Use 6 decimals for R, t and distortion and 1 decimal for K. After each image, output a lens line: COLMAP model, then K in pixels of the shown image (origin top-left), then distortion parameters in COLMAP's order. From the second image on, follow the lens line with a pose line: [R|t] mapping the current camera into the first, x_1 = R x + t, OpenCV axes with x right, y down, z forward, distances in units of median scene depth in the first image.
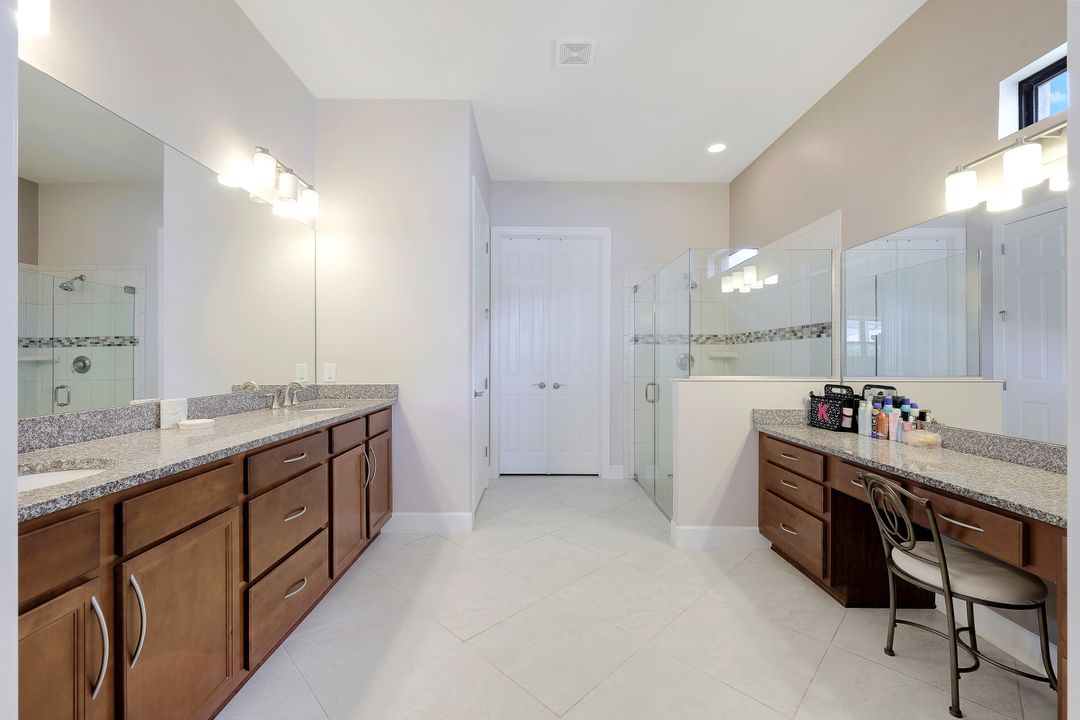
lens RADIAL K [[441.8, 0, 535.8], [0, 441.8, 358.8], [0, 0, 1]] dist [-0.003937, 0.000017]
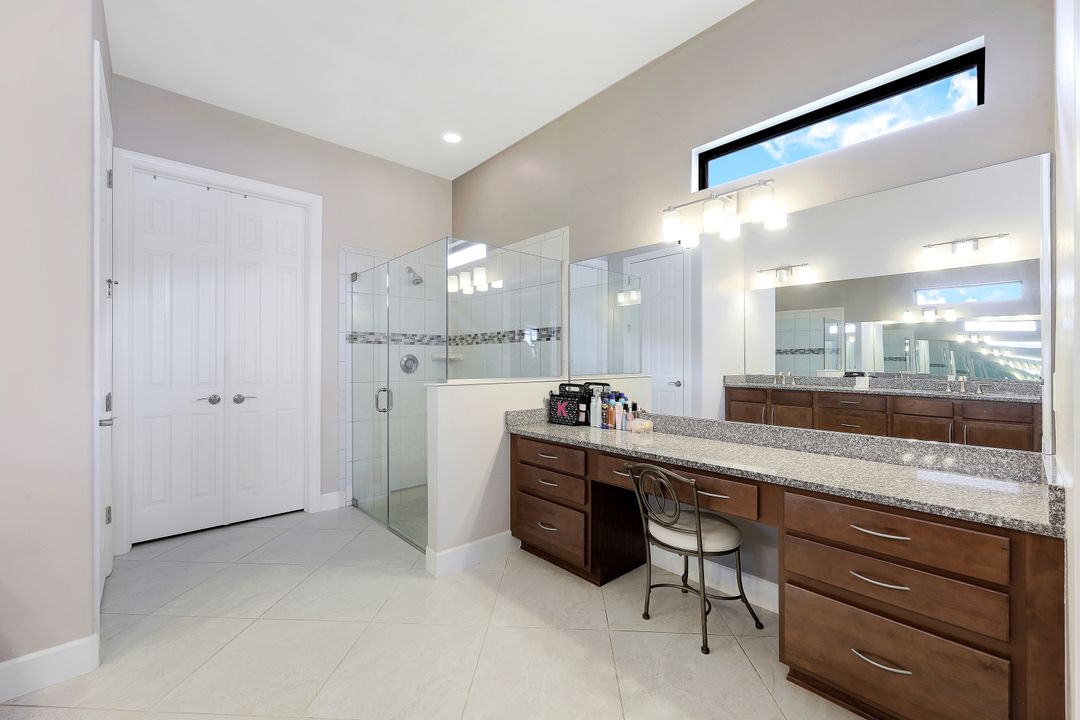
lens RADIAL K [[441.8, 0, 544.2], [0, 441.8, 359.5], [0, 0, 1]] dist [-0.003937, 0.000017]
pose [[0.740386, -0.001784, 0.672179, -0.106184], [0.003091, 0.999995, -0.000751, -0.000785], [-0.672174, 0.002633, 0.740388, 0.213845]]
